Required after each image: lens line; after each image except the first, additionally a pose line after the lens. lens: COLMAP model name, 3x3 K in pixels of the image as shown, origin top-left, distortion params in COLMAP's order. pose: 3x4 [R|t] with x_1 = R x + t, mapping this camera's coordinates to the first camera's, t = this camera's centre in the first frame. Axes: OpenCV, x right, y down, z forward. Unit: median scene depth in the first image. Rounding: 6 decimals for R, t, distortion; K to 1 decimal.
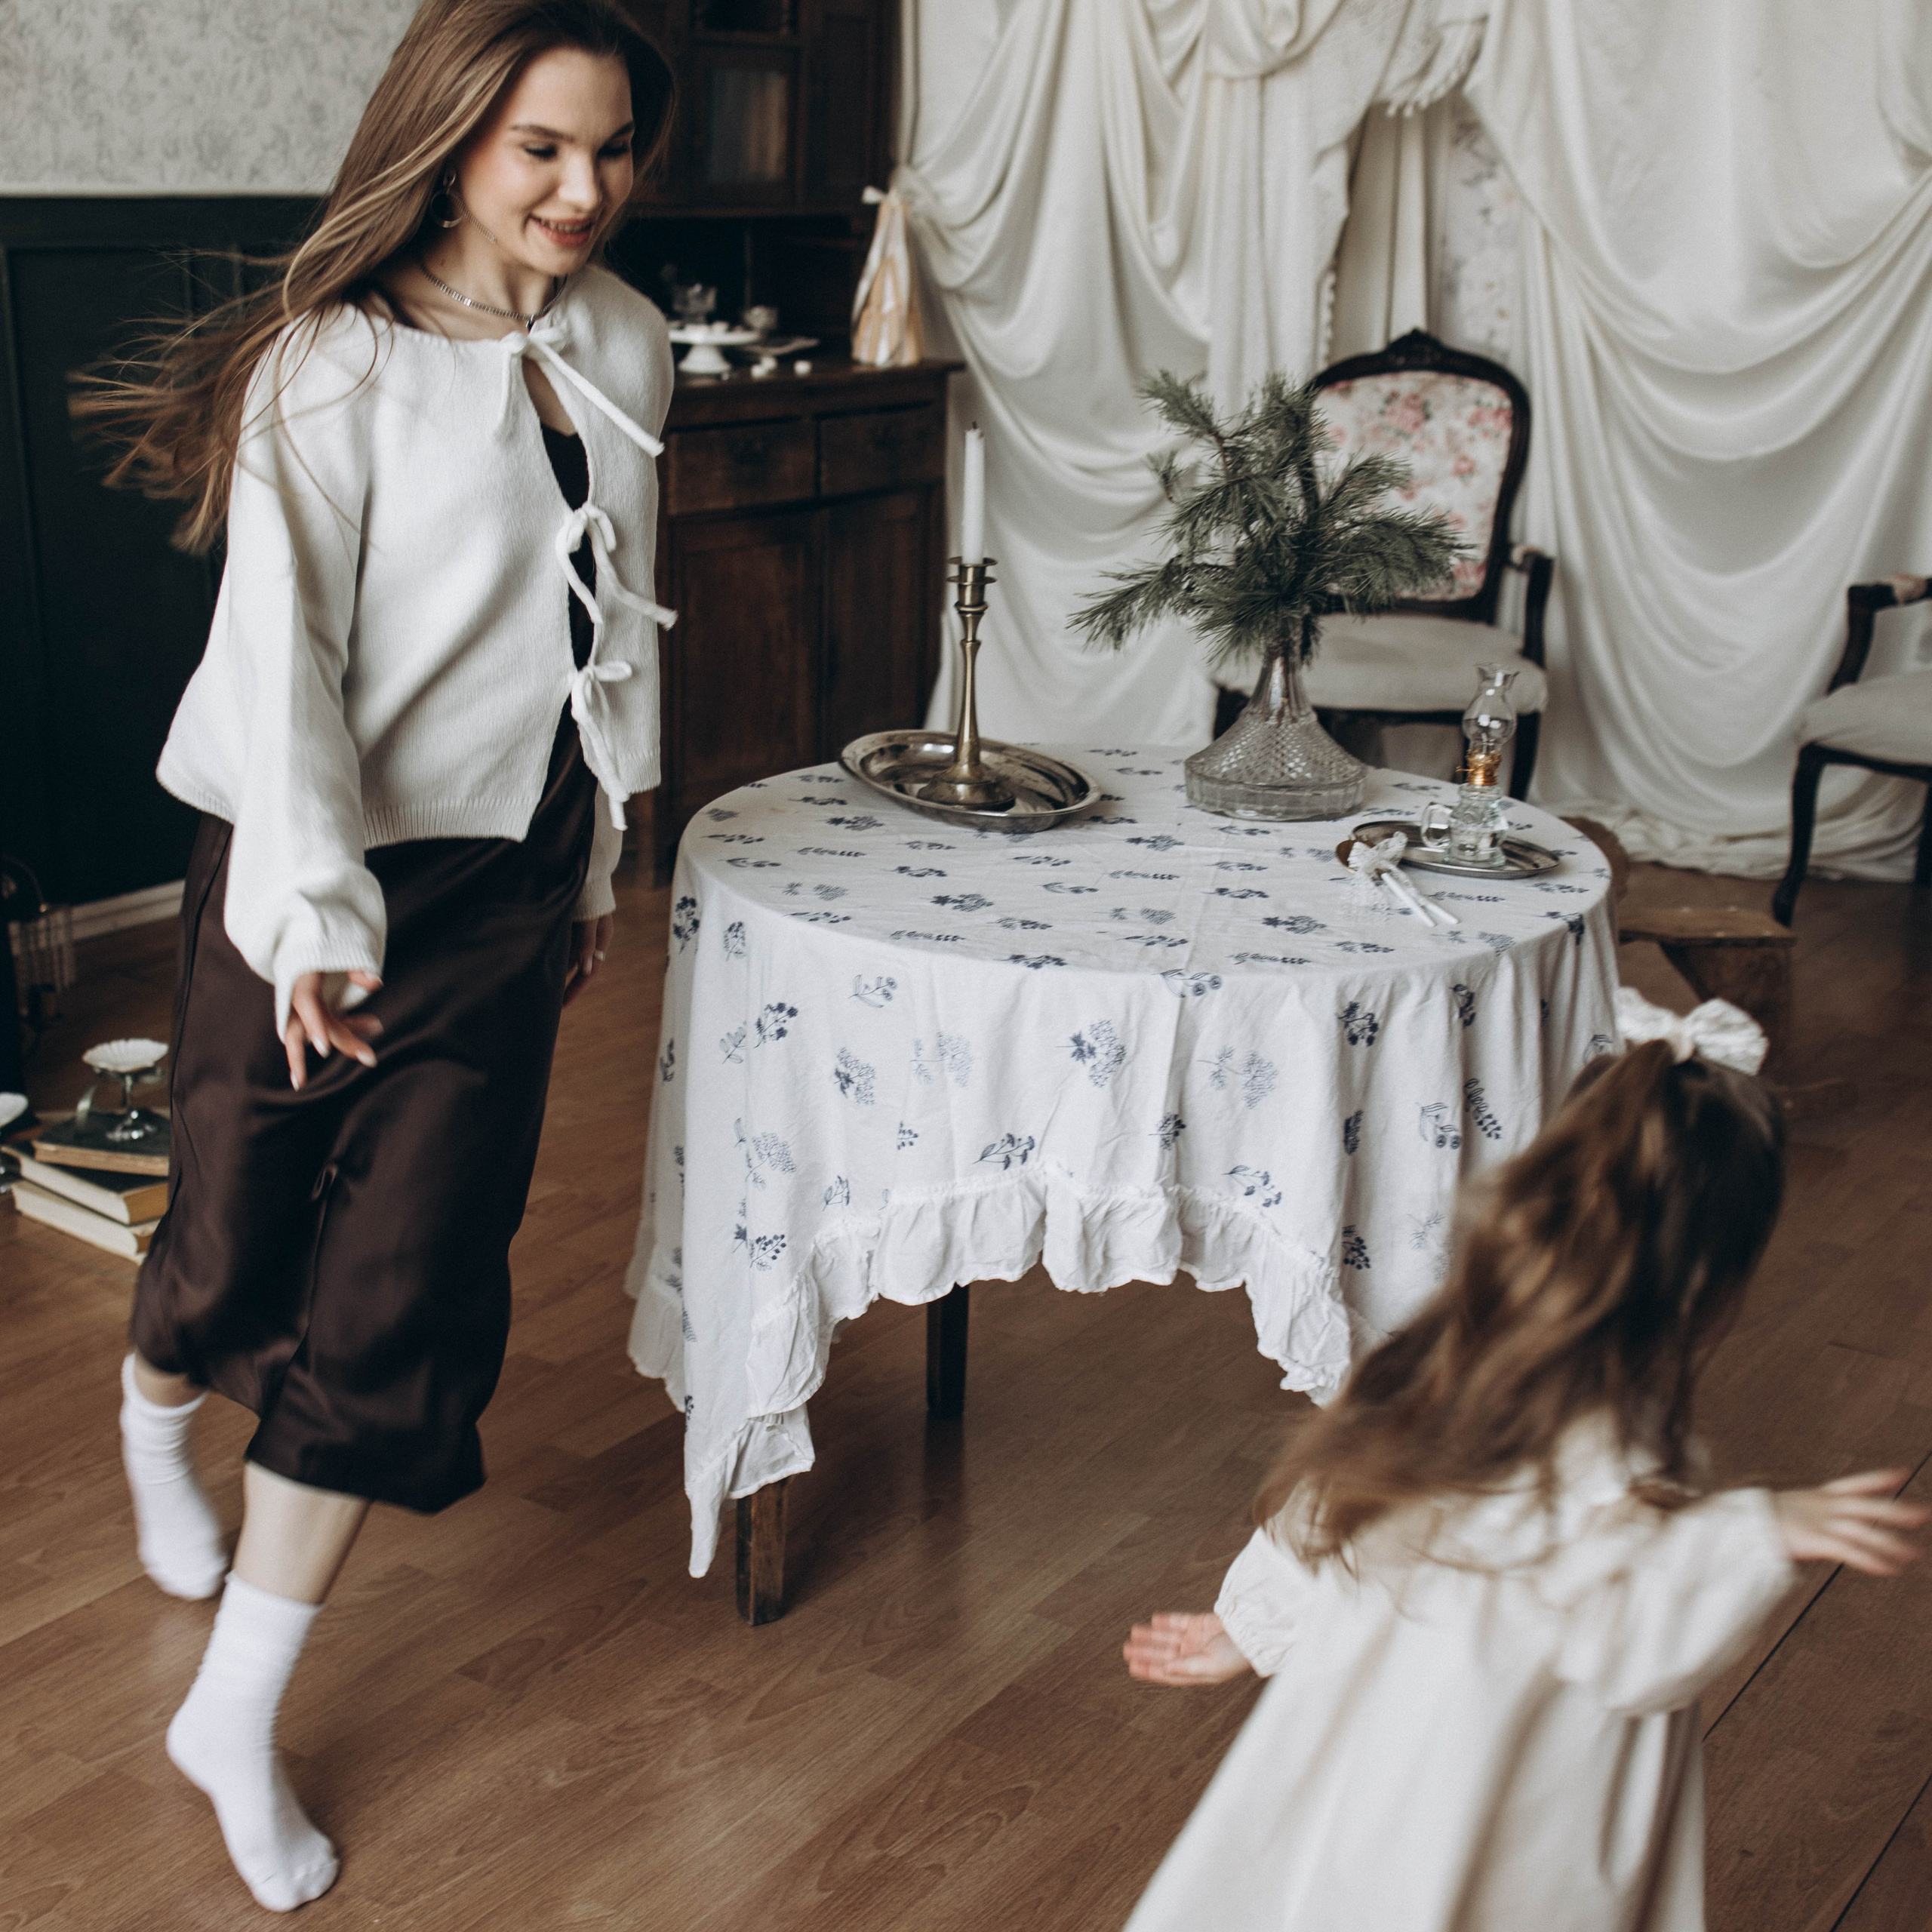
lens RADIAL K [[2916.8, 0, 941.5], [0, 2916.8, 1009.5], [0, 0, 1]] dist [0.001868, 0.000000]
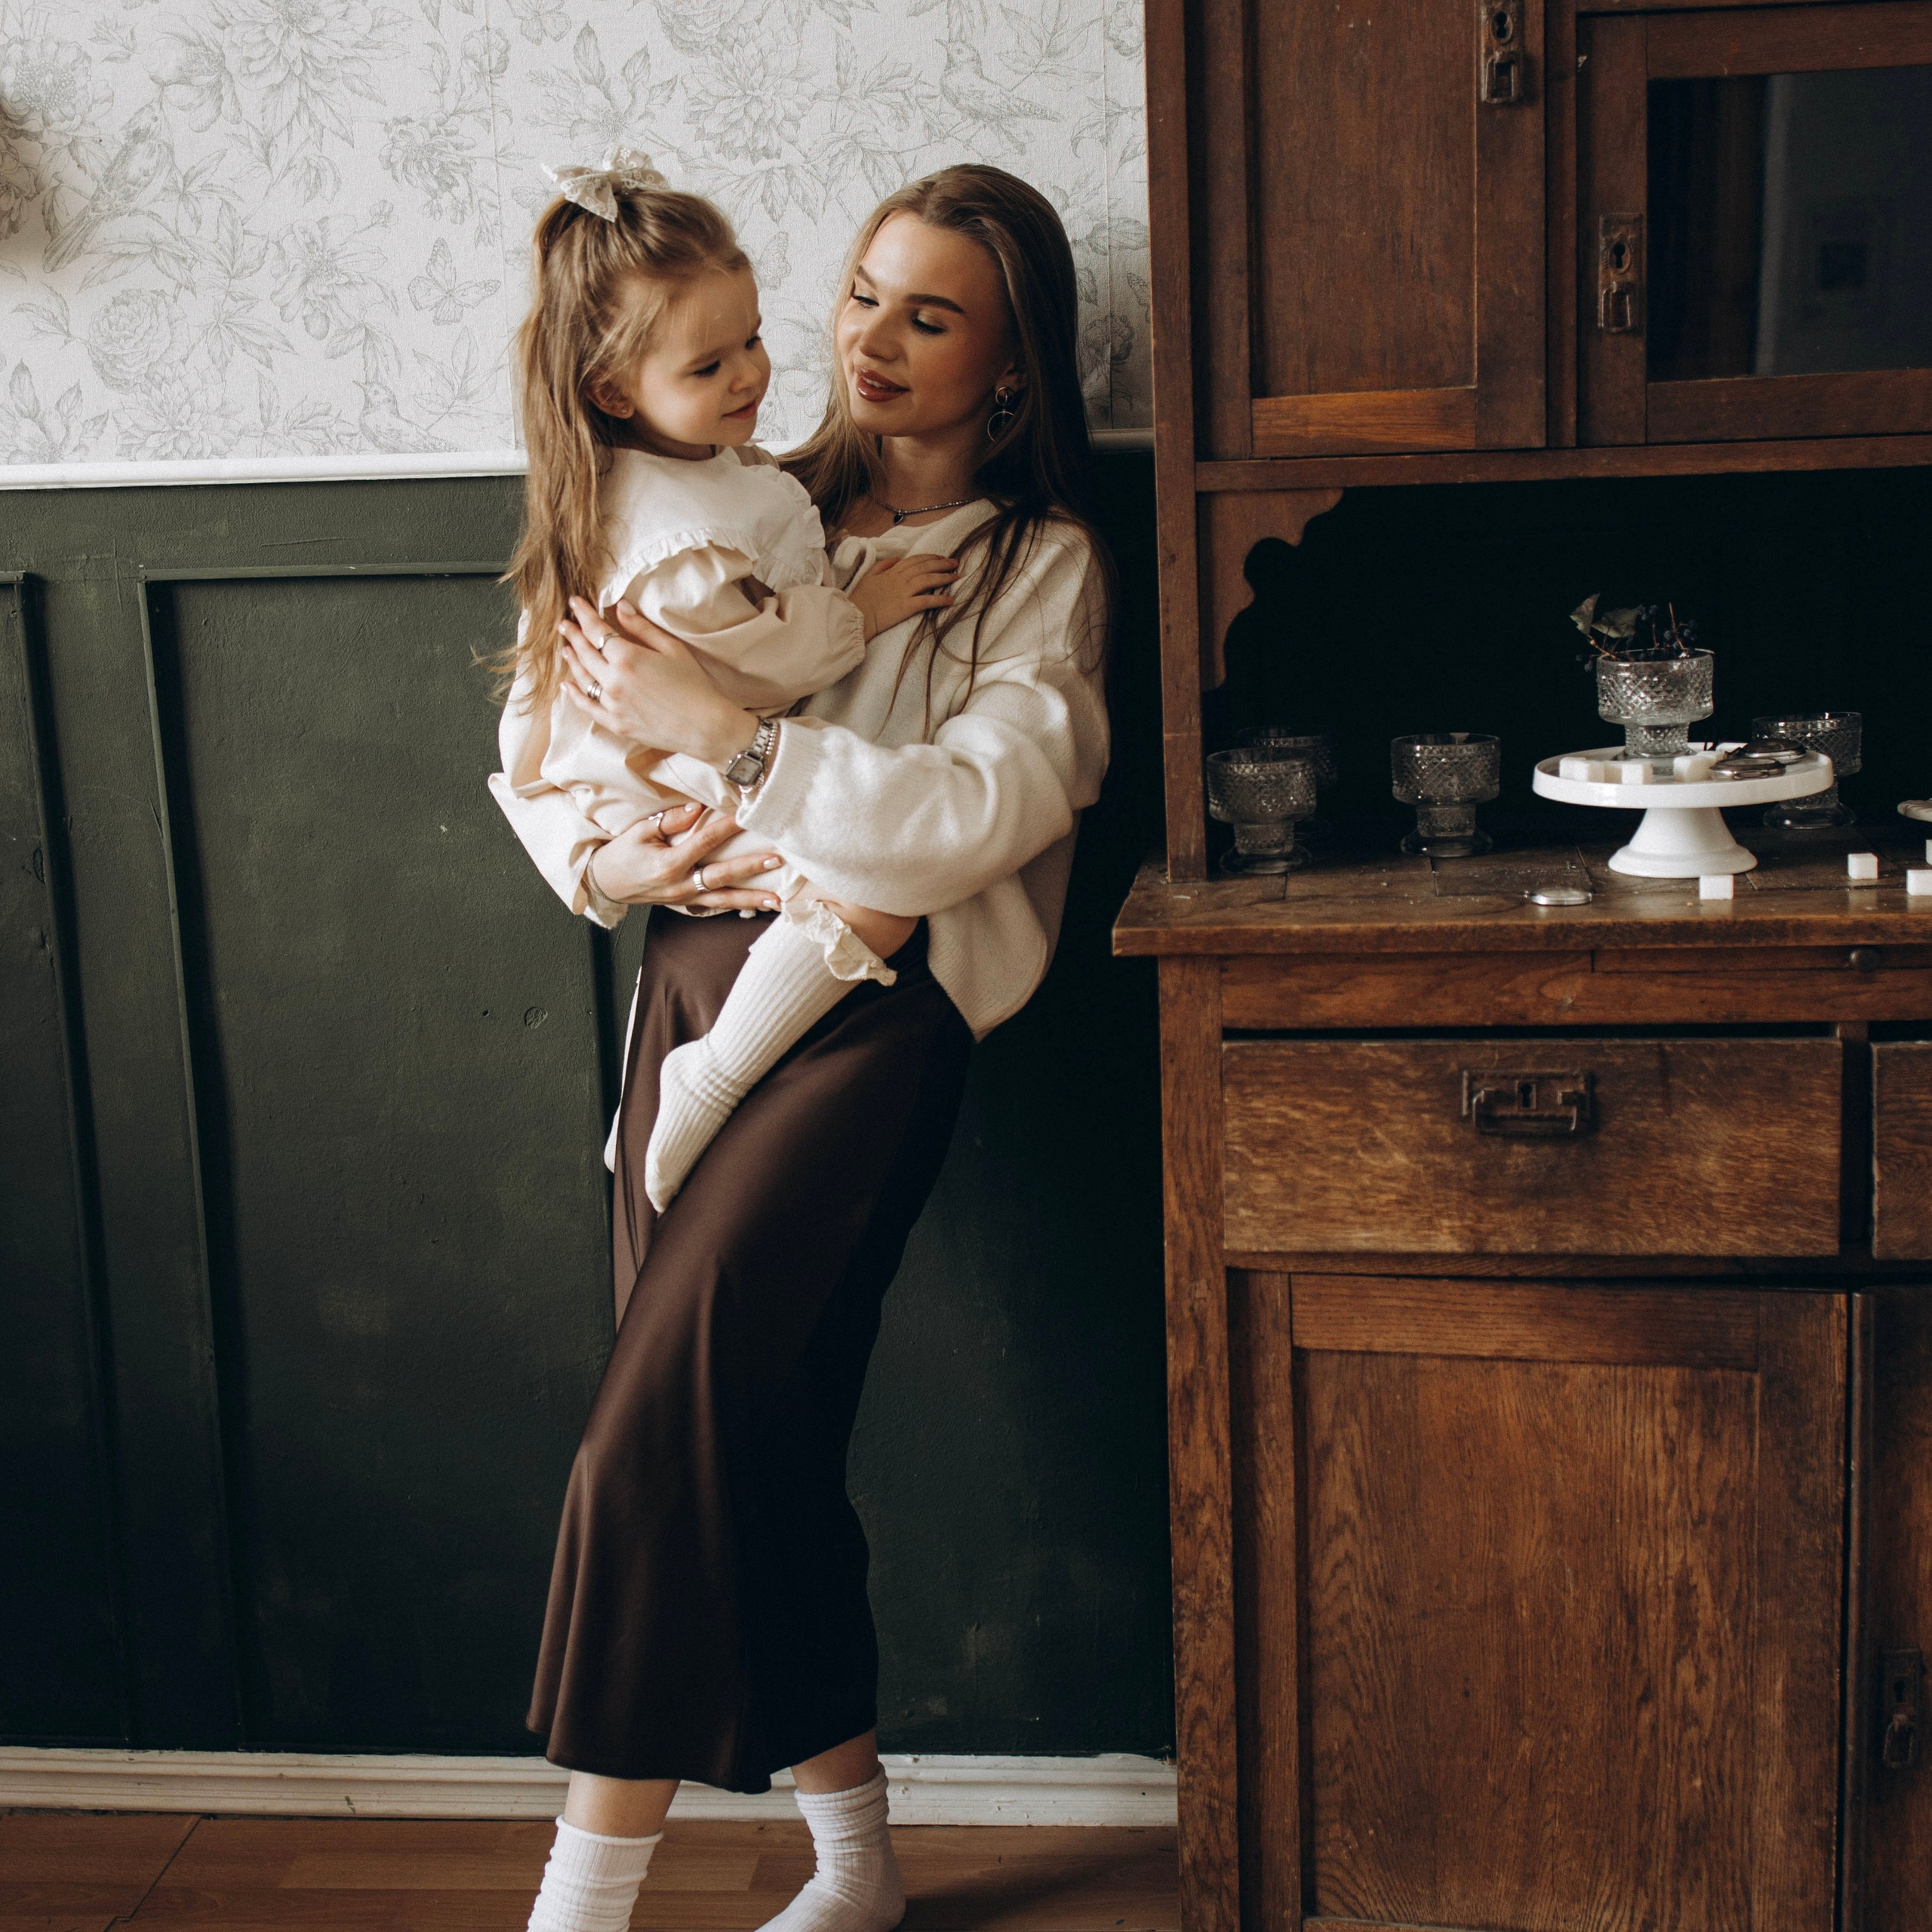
lens RADIAL K [[2916.8, 0, 1039.9], [0, 2916.8, 980.5], [0, 0, 1]] dist [0.001868, 0.000000]
pose [[0.475415, 0.119645, -0.871588, 0.205507], [-0.205079, 0.978488, 0.022458, -0.191670], [0.855525, 0.168068, 0.489725, 0.727569]]
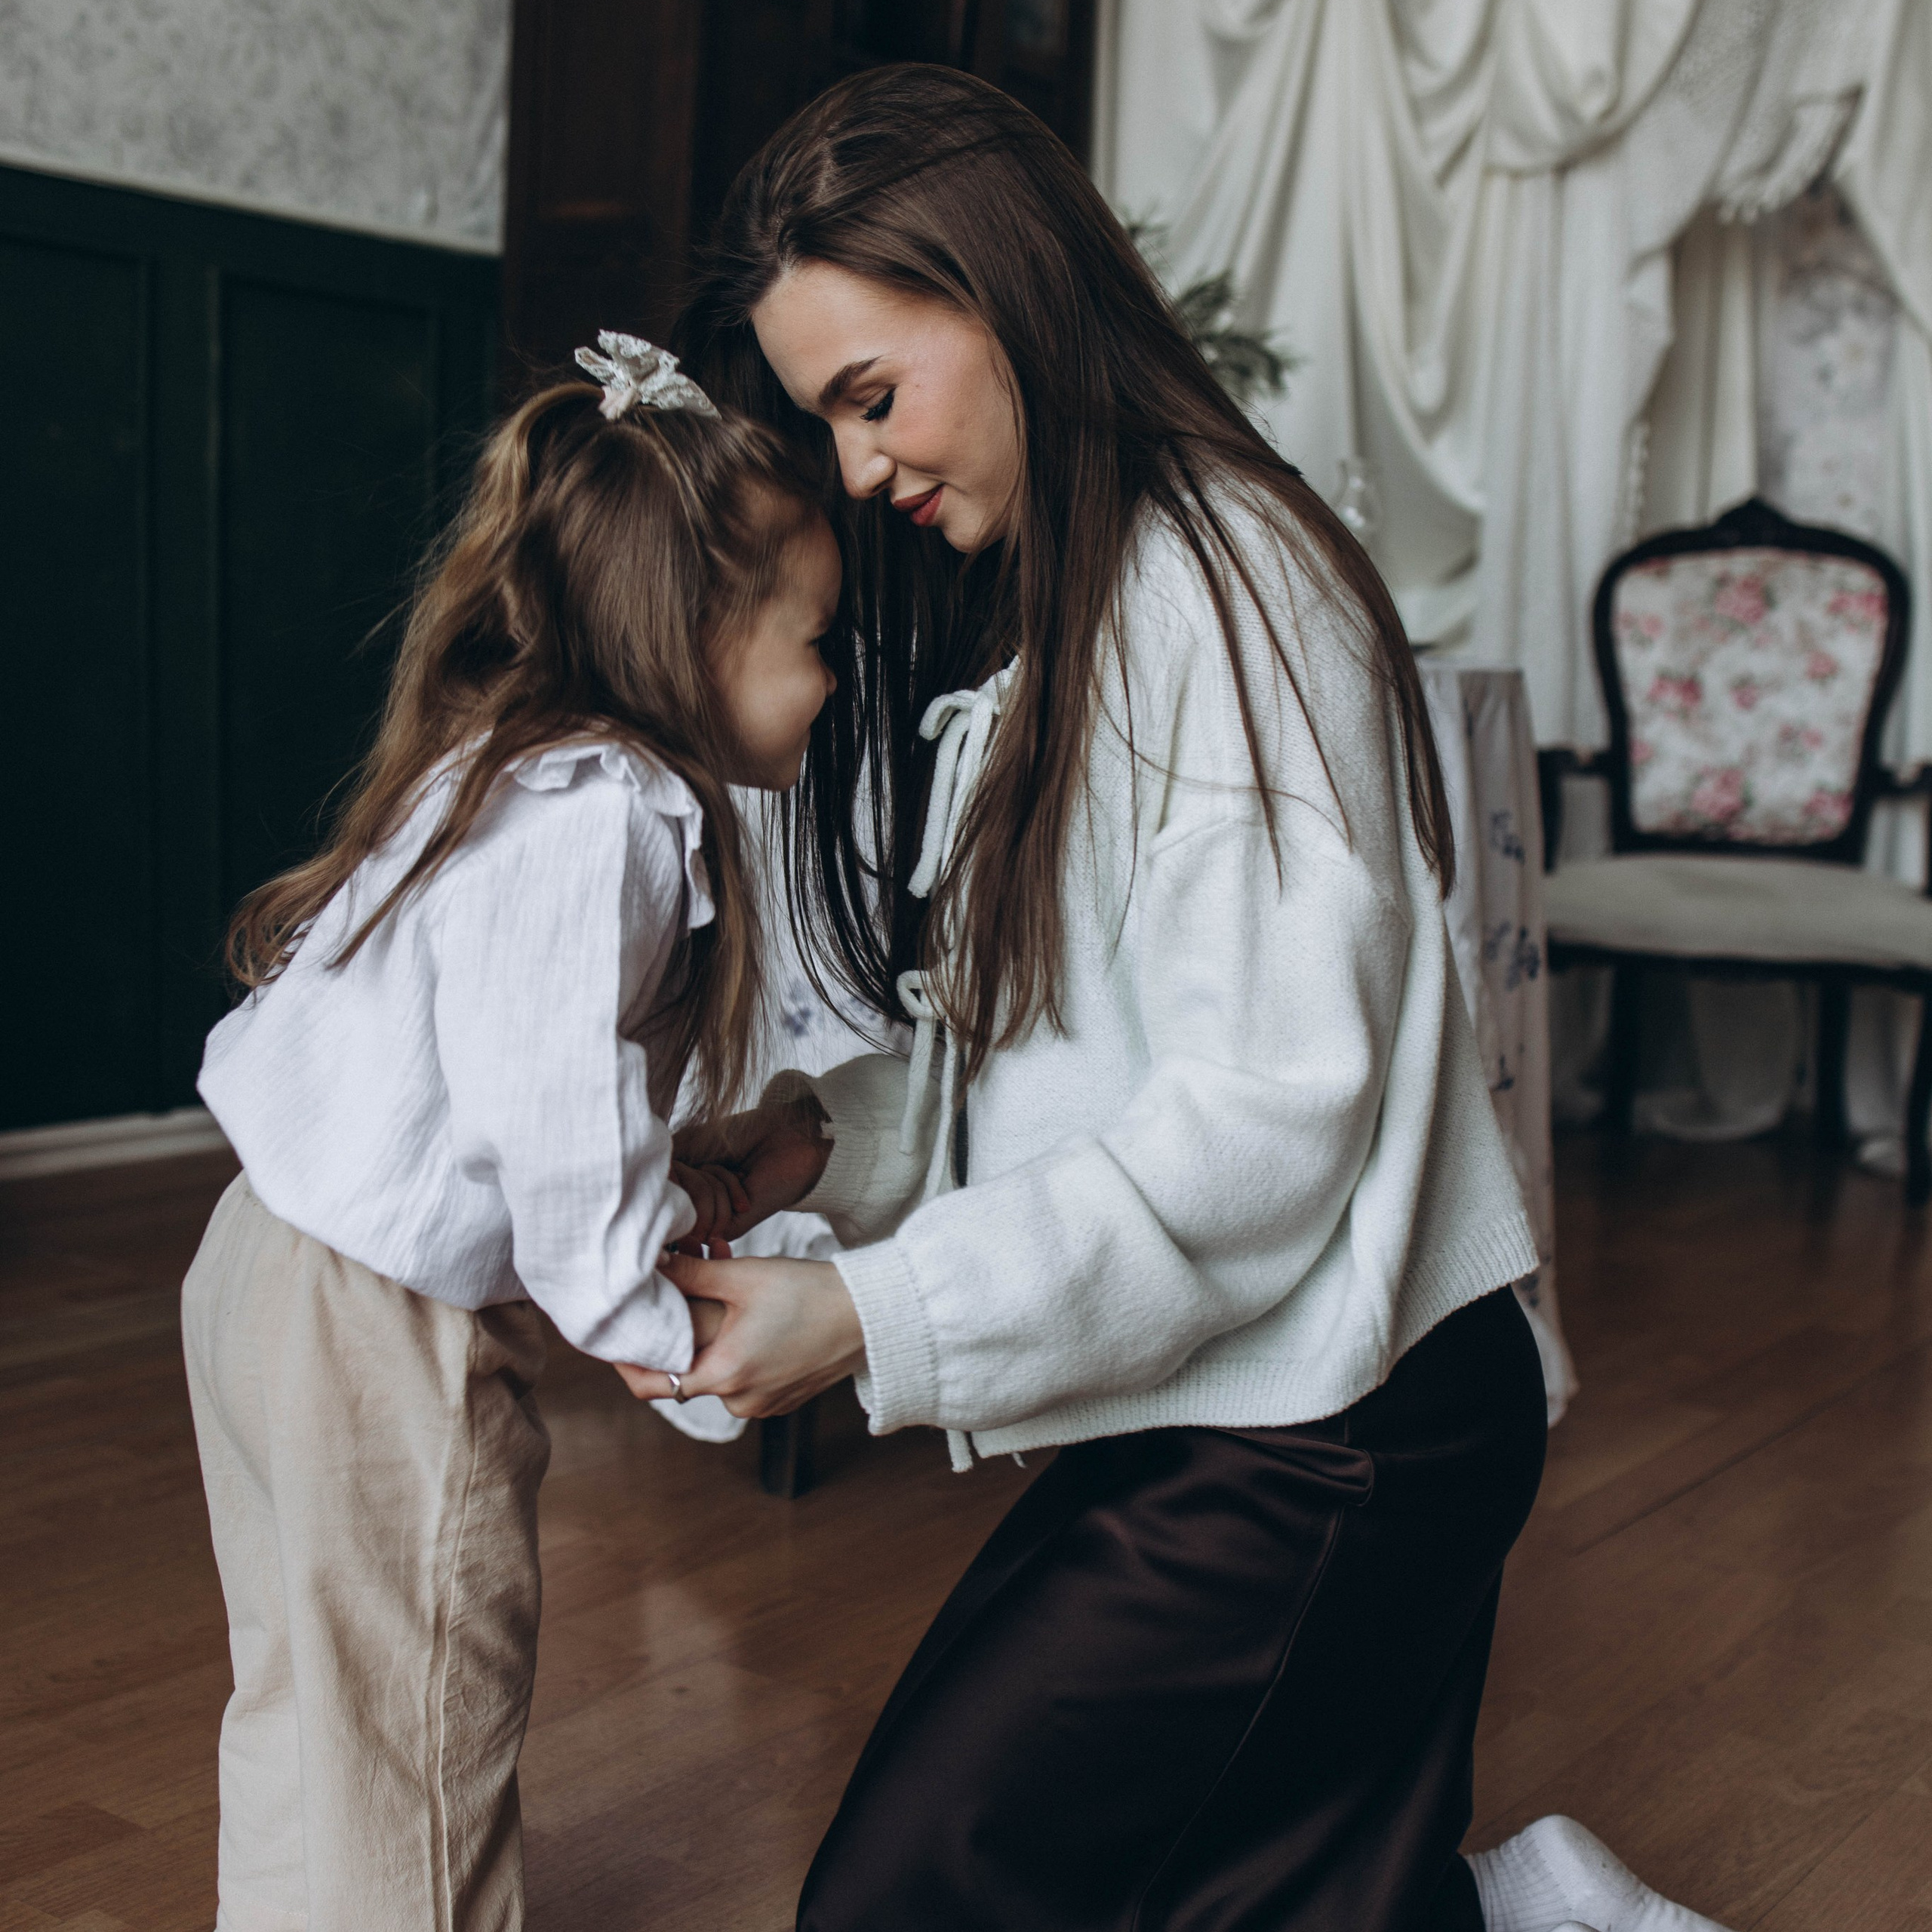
lens RADIAL K [[2916.8, 0, 965.3], [0, 2916.8, 957.4], [0, 0, 1]] dist [0.001868, 0.000000]
pose [[0.999428, 0.030798, -0.013997, -0.031257], [-0.032839, 0.982613, -0.182740, 0.034805], [0.008126, 0.183095, 0.983062, 0.270505]]
